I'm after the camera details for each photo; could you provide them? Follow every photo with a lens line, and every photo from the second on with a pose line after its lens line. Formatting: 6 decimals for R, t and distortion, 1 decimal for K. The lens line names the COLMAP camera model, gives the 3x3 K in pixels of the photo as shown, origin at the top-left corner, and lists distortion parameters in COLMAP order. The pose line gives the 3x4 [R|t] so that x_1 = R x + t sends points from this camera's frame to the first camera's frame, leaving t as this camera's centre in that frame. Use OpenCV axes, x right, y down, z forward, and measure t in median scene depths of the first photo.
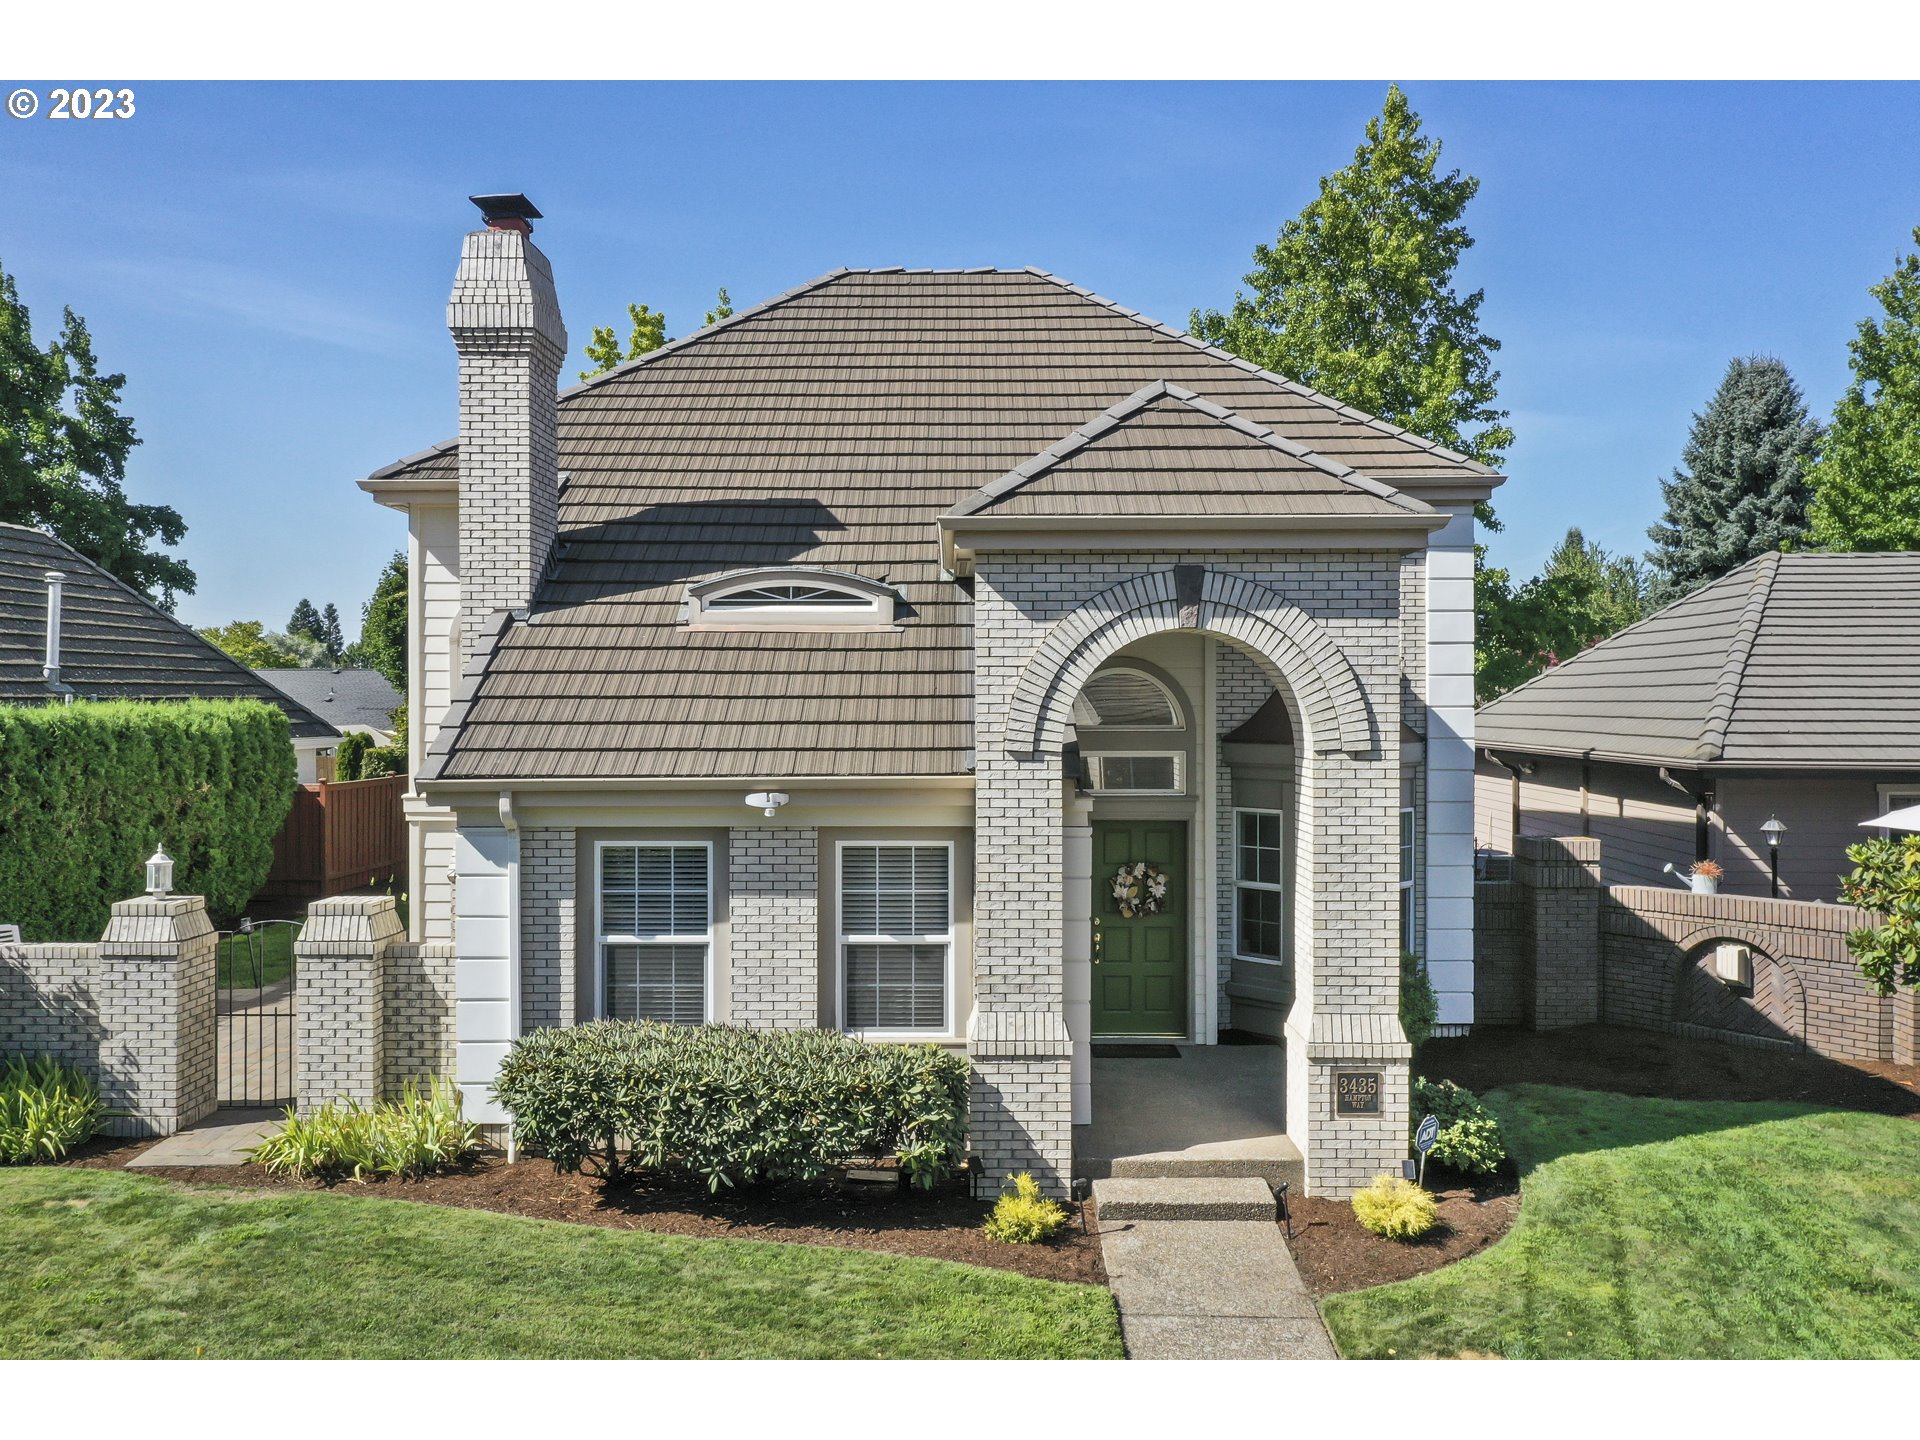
lens RADIAL K [[1531.5, 0, 961.0], [0, 1531.5, 713.4], [0, 0, 1]] dist [0.019063, -0.011643]
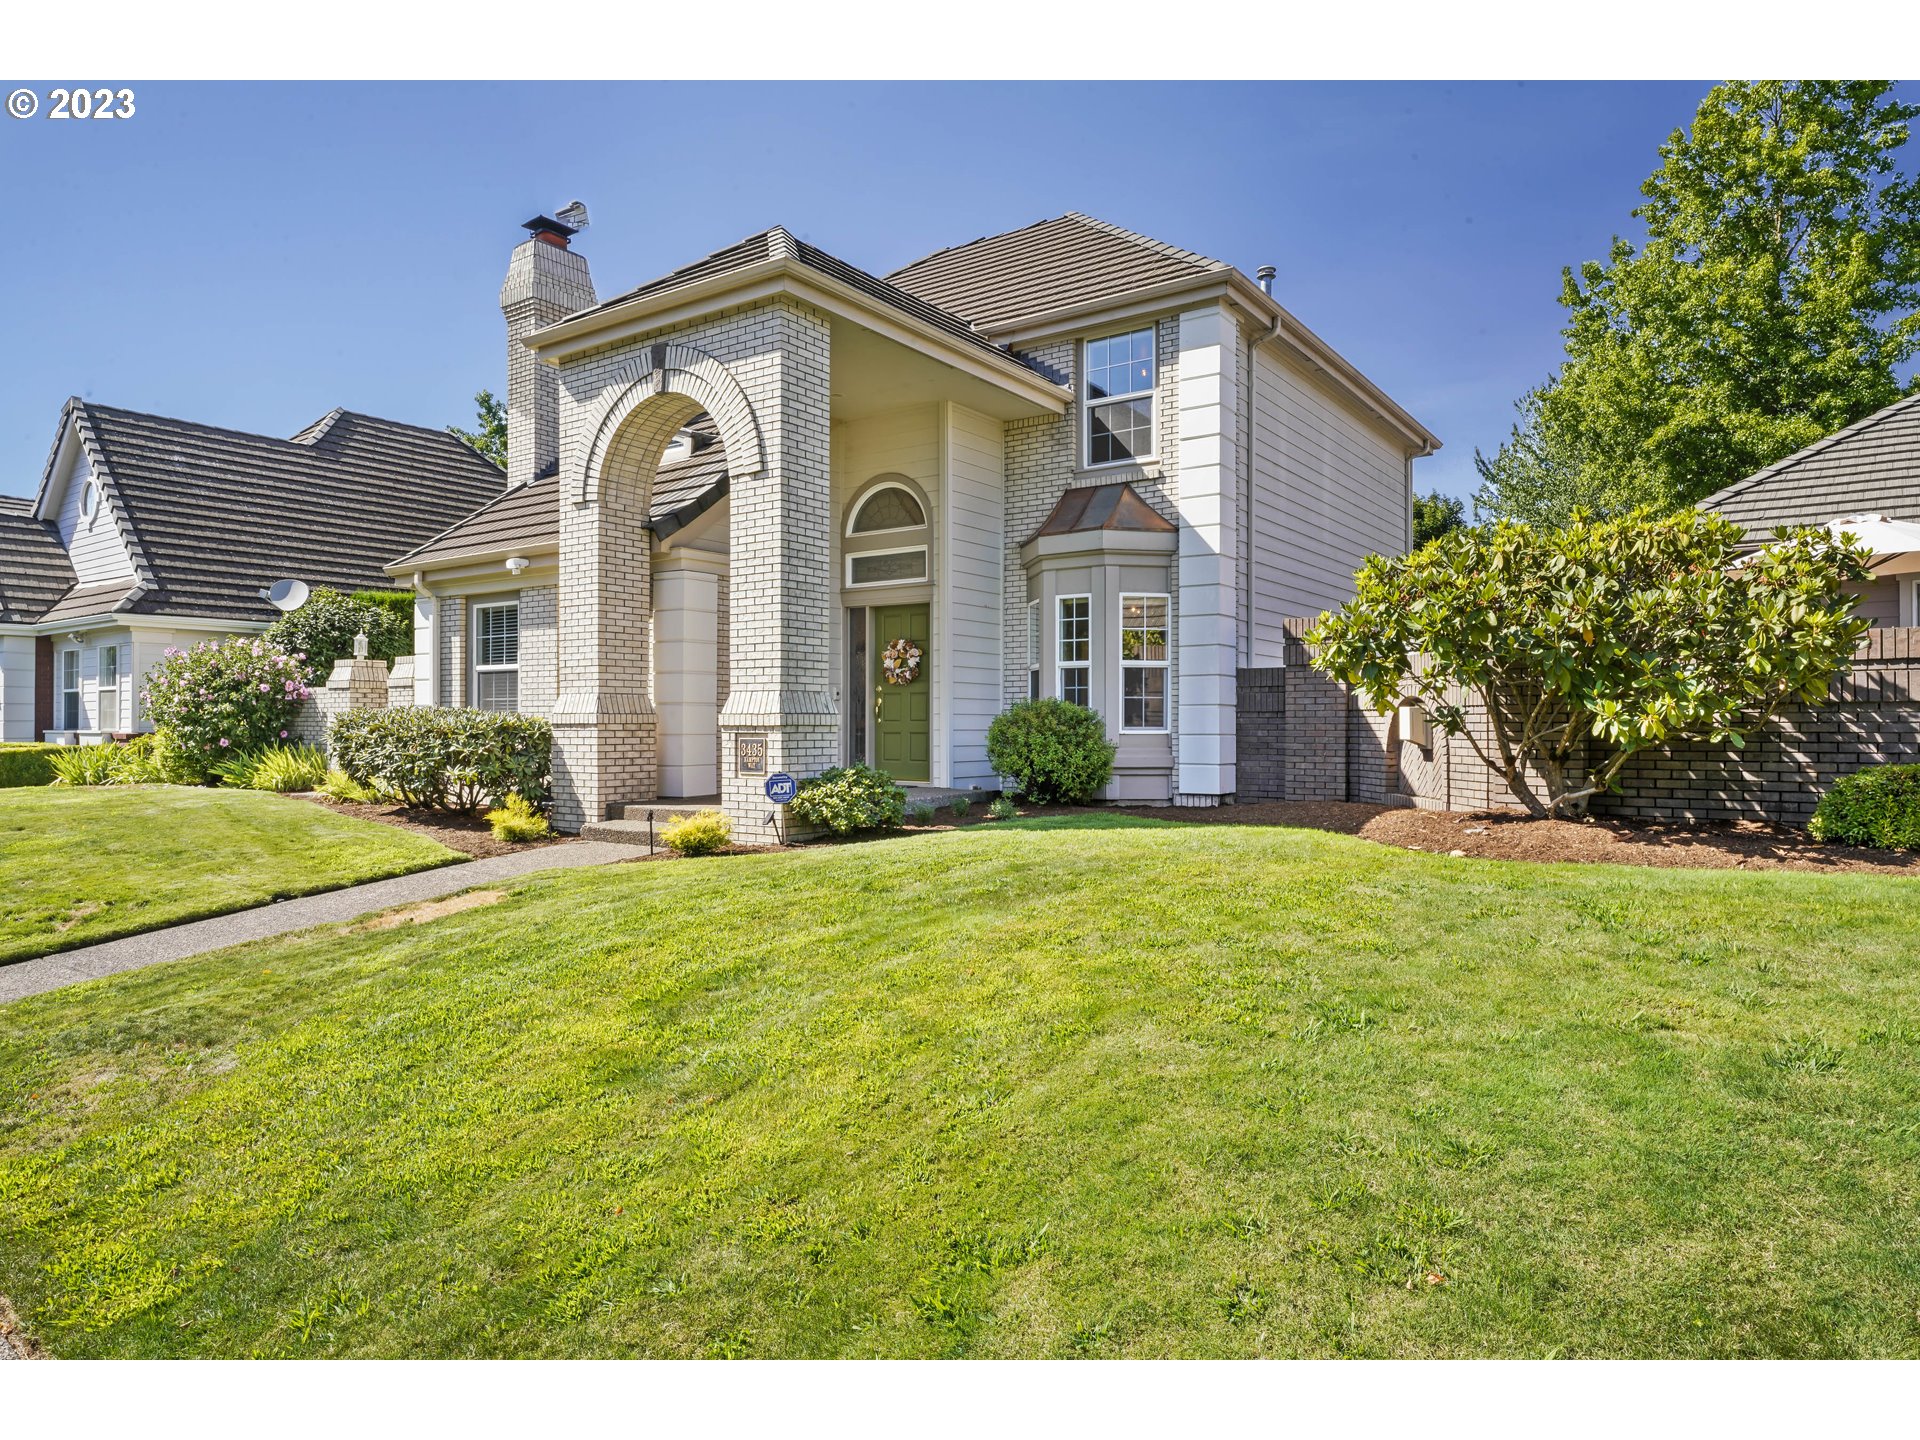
lens RADIAL K [[1160.4, 0, 968.7], [0, 1160.4, 721.5], [0, 0, 1]] dist [0.019985, -0.000847]
pose [[0.824222, 0.000103, -0.566267, 0.913085], [-0.006826, 0.999929, -0.009754, 0.227640], [0.566226, 0.011905, 0.824164, 0.343479]]
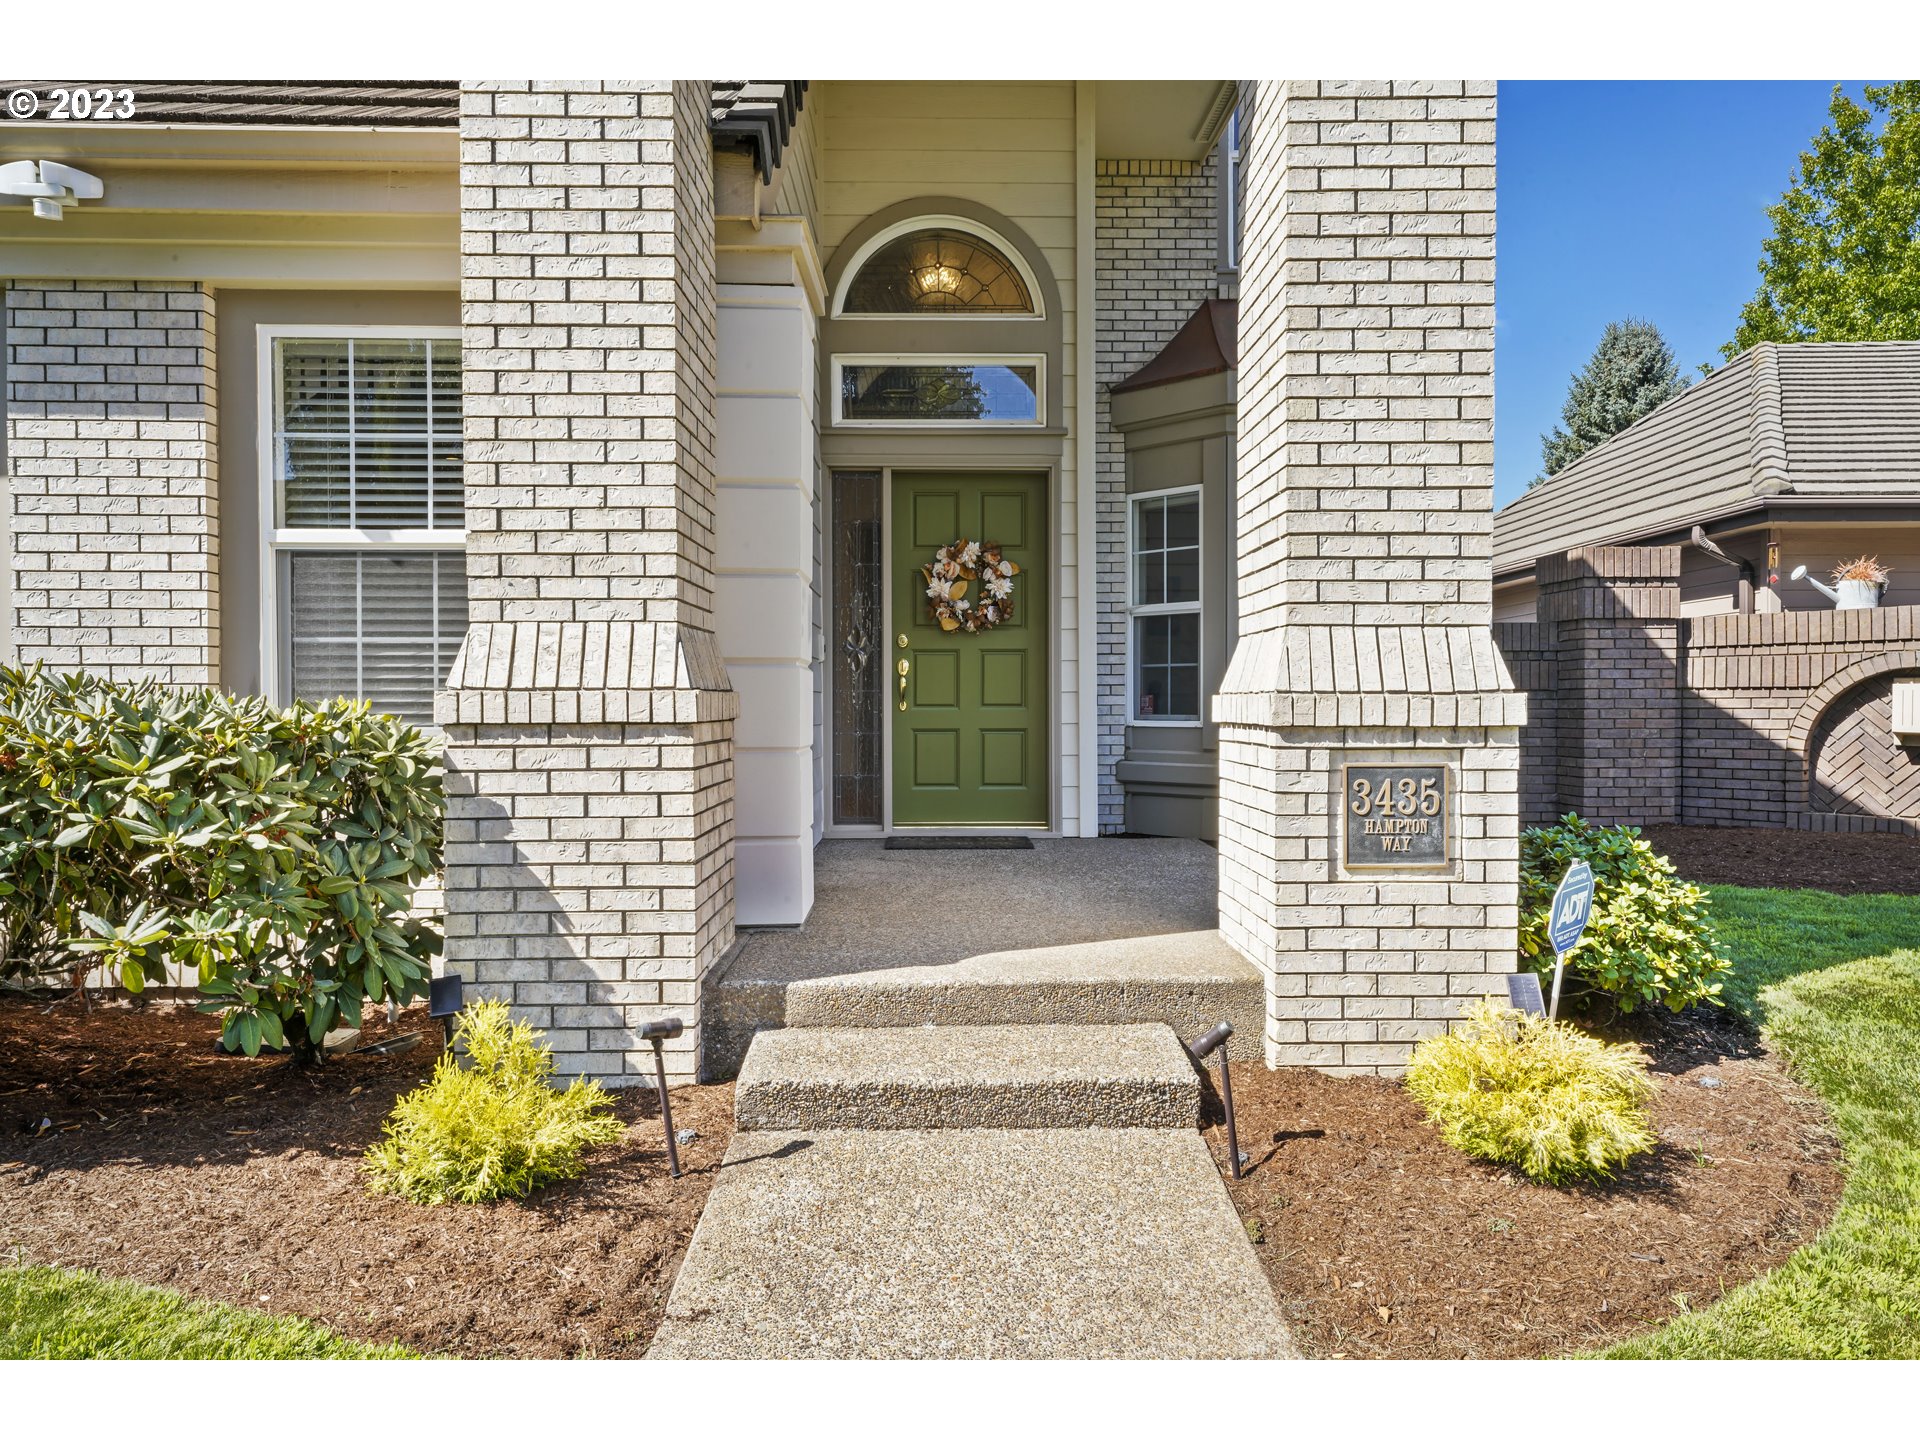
lens RADIAL K [[1238.7, 0, 964.5], [0, 1238.7, 712.4], [0, 0, 1]] dist [0.019471, 0.004585]
pose [[0.999713, -0.001877, 0.023883, 0.134850], [0.001925, 0.999996, -0.001994, 0.219910], [-0.023879, 0.002039, 0.999713, 0.668047]]
